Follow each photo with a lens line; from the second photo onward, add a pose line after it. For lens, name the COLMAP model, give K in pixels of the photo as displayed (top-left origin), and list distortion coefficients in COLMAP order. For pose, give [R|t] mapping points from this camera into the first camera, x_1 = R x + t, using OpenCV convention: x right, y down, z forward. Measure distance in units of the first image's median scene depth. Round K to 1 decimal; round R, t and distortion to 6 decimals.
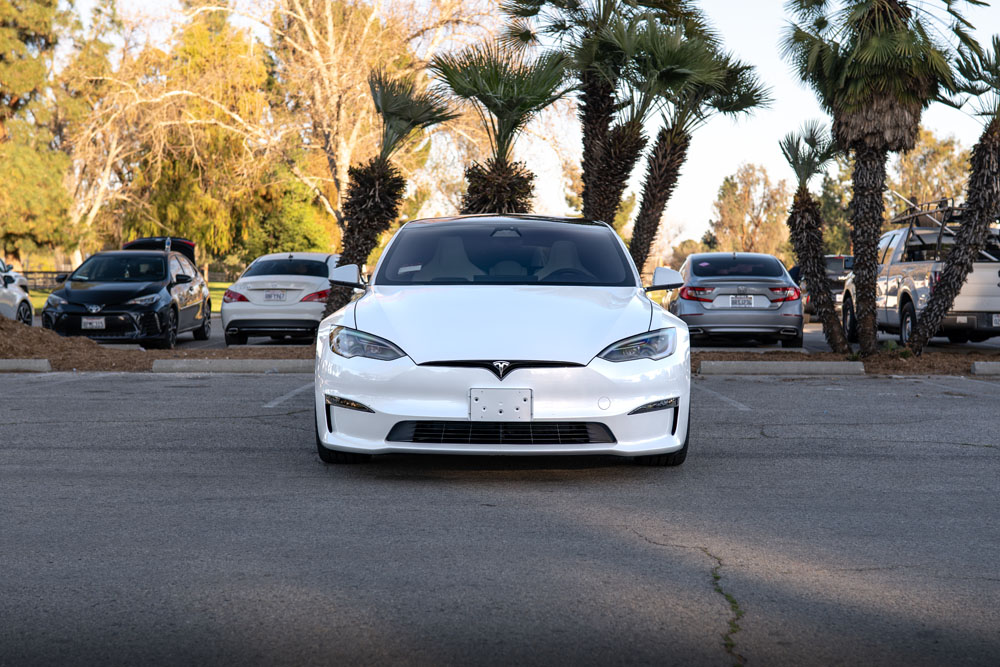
lens RADIAL K [[1408.0, 0, 500.0], [0, 1408.0, 333.5], [0, 0, 1]] dist [-0.040263, 0.074330]
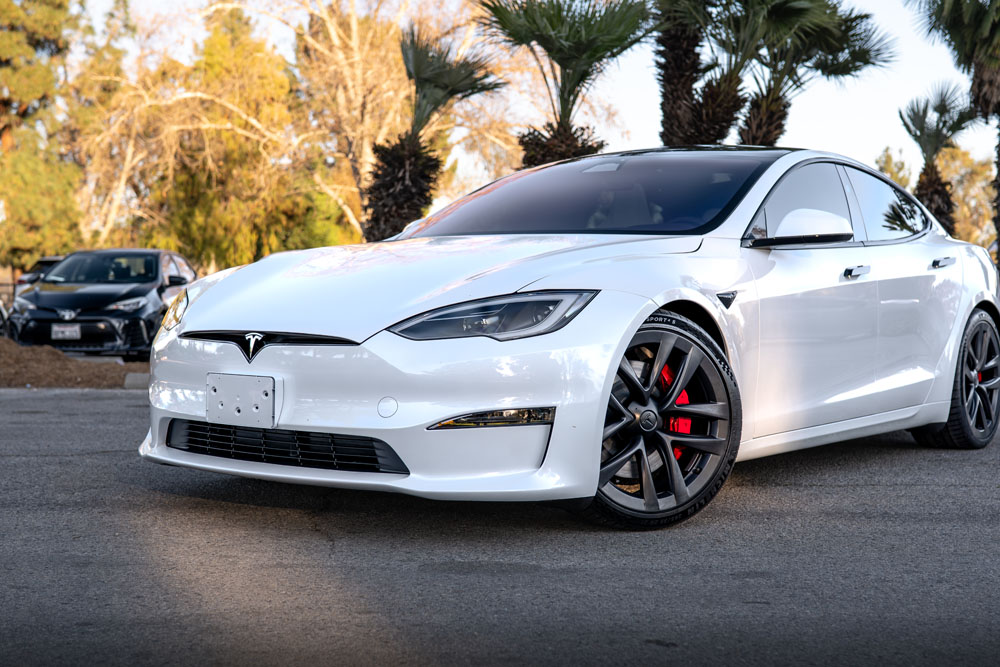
lens RADIAL K [[1408.0, 0, 500.0], [0, 1408.0, 333.5], [0, 0, 1]] dist [-0.040263, 0.074330]
pose [[0.999846, 0.000833, -0.017503, -0.011074], [-0.001146, 0.999839, -0.017919, 0.005085], [0.017486, 0.017937, 0.999686, 0.106049]]
